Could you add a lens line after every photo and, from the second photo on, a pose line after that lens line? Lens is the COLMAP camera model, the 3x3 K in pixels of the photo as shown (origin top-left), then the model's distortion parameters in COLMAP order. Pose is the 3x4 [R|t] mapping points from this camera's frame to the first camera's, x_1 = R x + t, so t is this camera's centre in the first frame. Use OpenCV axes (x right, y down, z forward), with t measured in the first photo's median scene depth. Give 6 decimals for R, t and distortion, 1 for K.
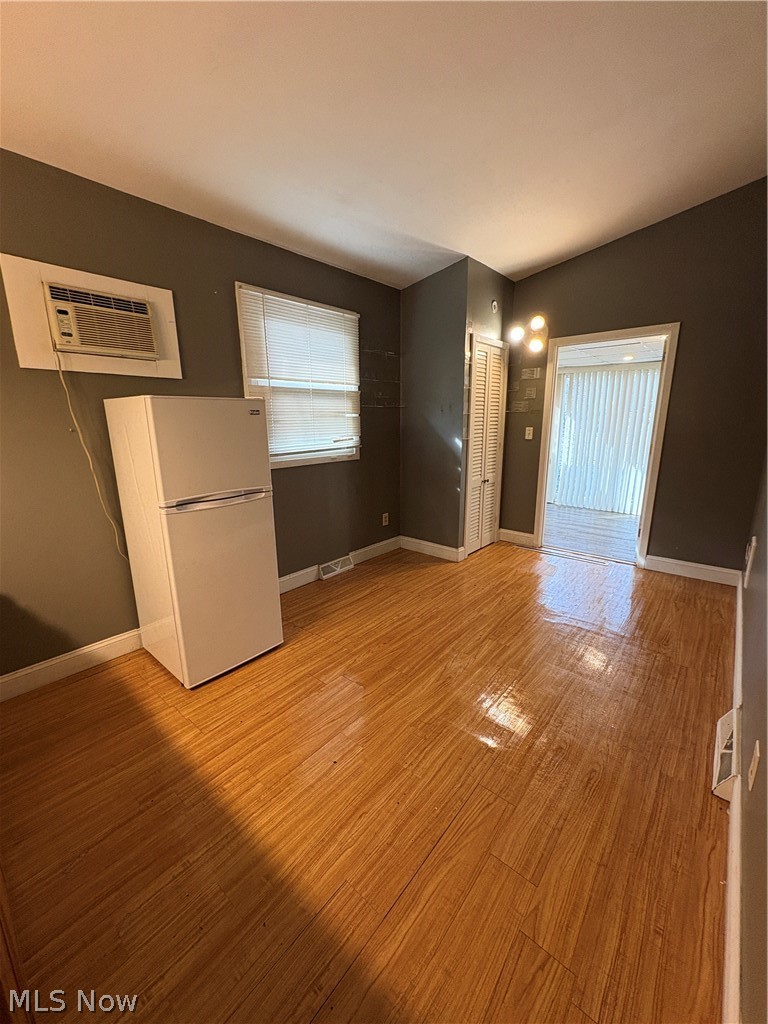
lens RADIAL K [[406.0, 0, 384.2], [0, 406.0, 512.1], [0, 0, 1]] dist [-0.002261, -0.000452]
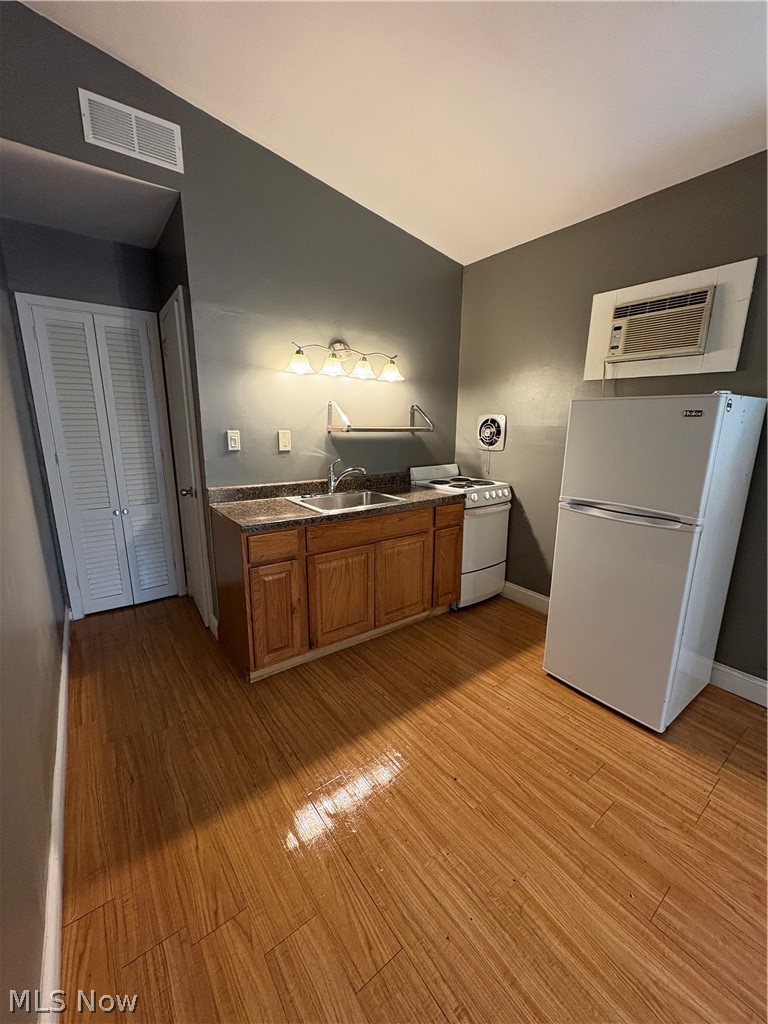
lens RADIAL K [[406.0, 0, 383.1], [0, 406.0, 511.5], [0, 0, 1]] dist [-0.002261, -0.000452]
pose [[-0.225868, 0.222364, -0.948440, 0.638194], [-0.226520, 0.934924, 0.273140, -0.183421], [0.947456, 0.276534, -0.160799, 0.762196]]
